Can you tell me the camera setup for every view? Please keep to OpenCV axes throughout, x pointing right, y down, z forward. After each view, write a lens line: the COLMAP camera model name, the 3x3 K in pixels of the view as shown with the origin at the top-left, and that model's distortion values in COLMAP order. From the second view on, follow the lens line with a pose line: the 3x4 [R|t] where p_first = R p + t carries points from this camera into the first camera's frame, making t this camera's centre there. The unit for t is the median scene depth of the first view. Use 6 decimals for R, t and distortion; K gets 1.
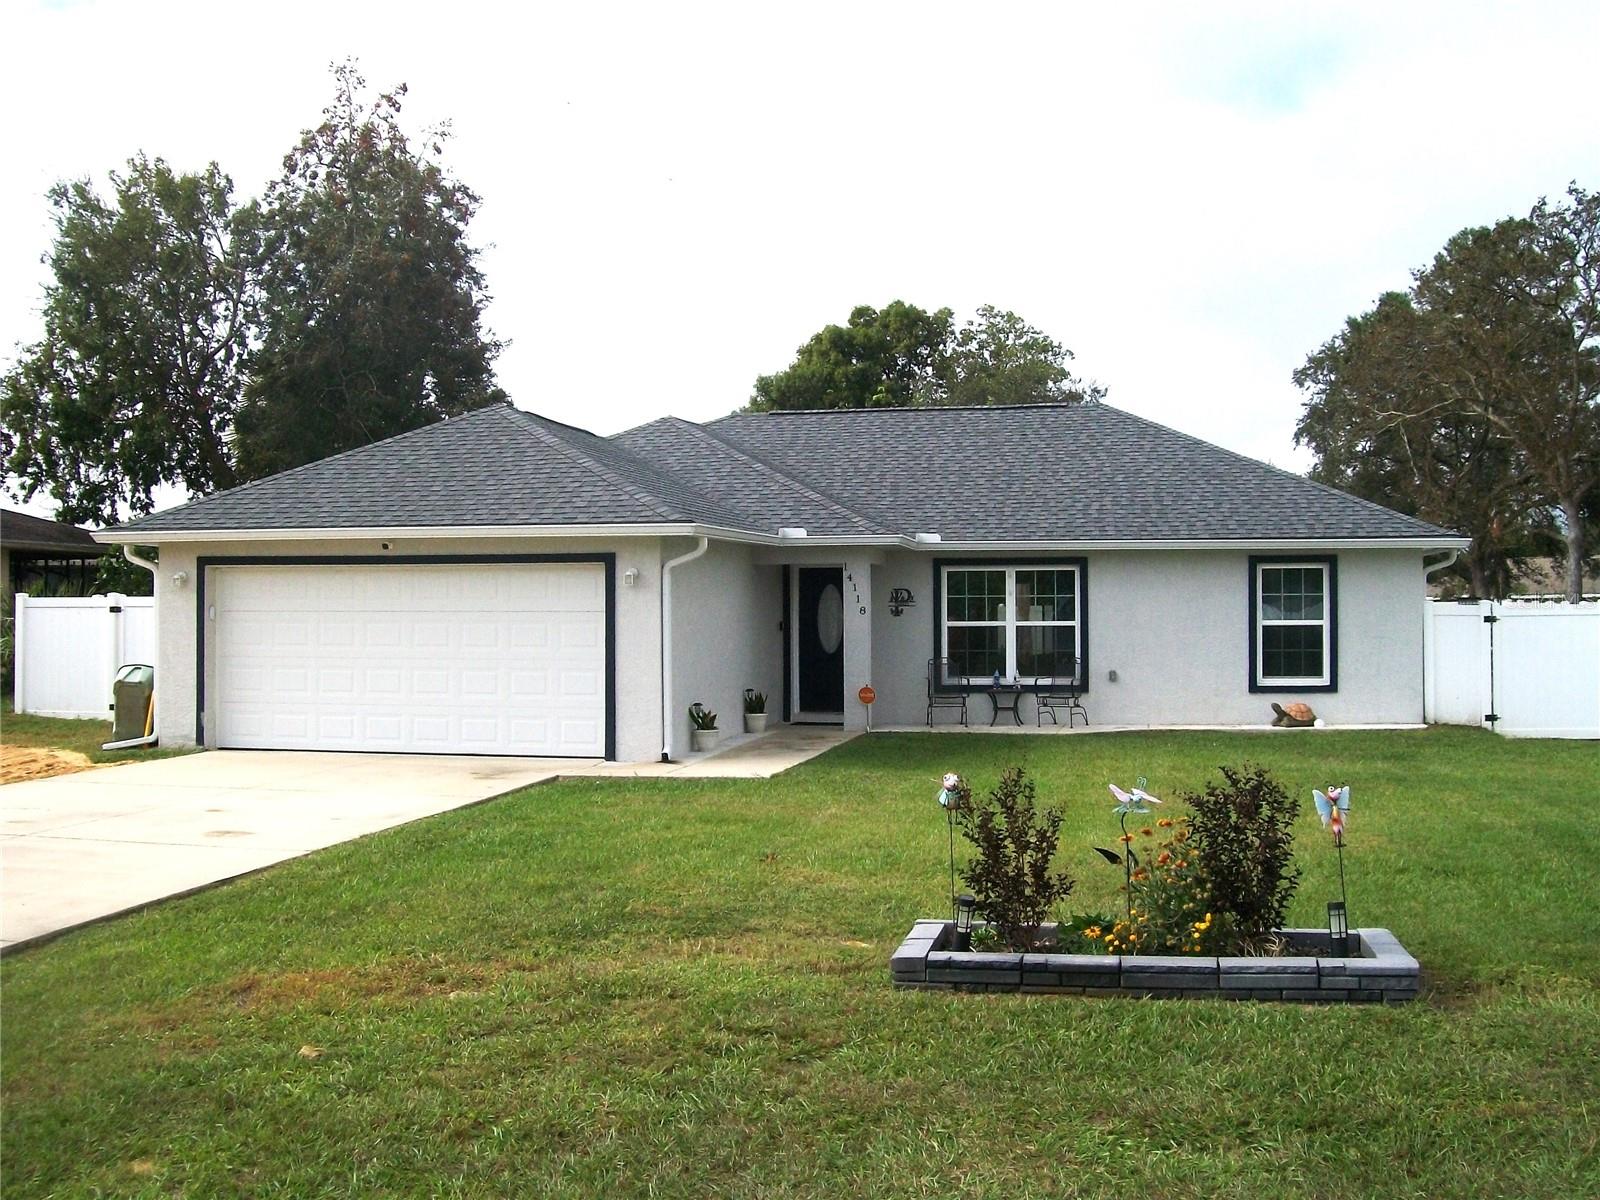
lens RADIAL K [[1746.3, 0, 841.2], [0, 1746.3, 595.9], [0, 0, 1]] dist [-0.138314, 0.000000]
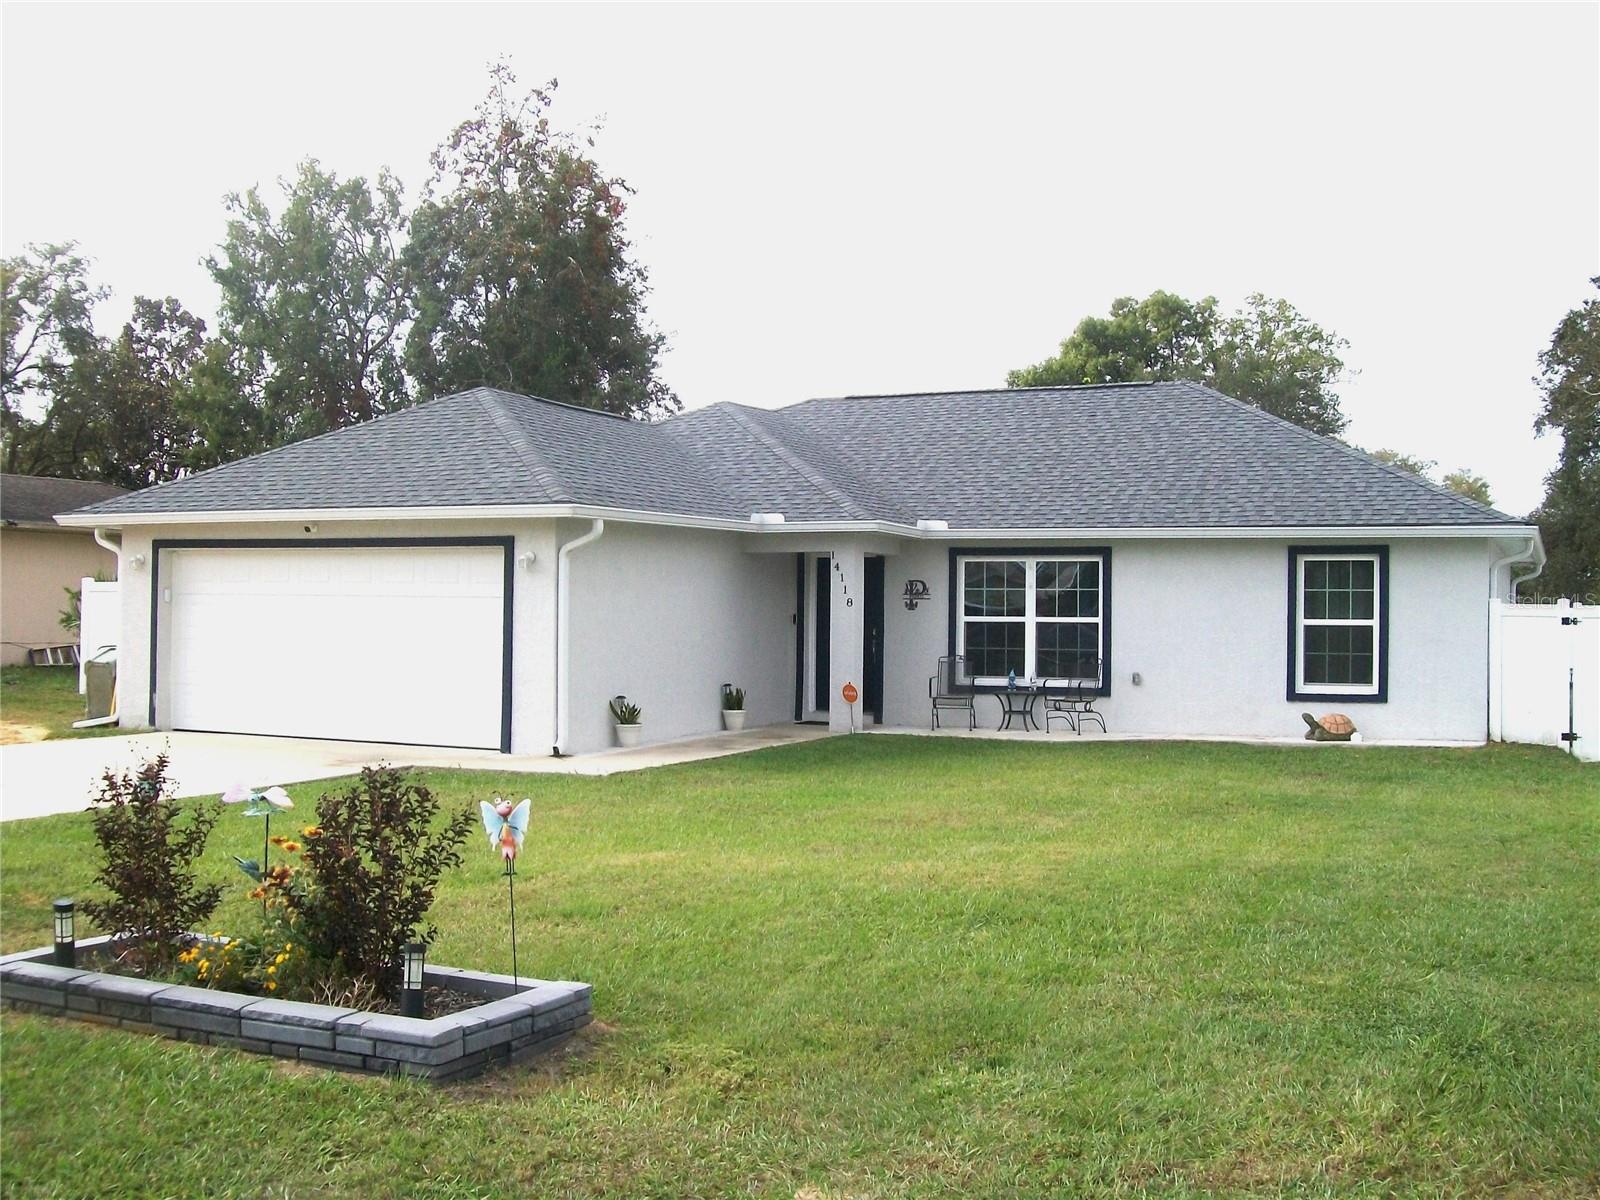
lens RADIAL K [[1746.3, 0, 800.2], [0, 1746.3, 588.9], [0, 0, 1]] dist [-0.138314, 0.000000]
pose [[0.972271, 0.009739, -0.233655, 0.199391], [-0.011171, 0.999926, -0.004808, 0.005822], [0.233591, 0.007285, 0.972308, 0.086117]]
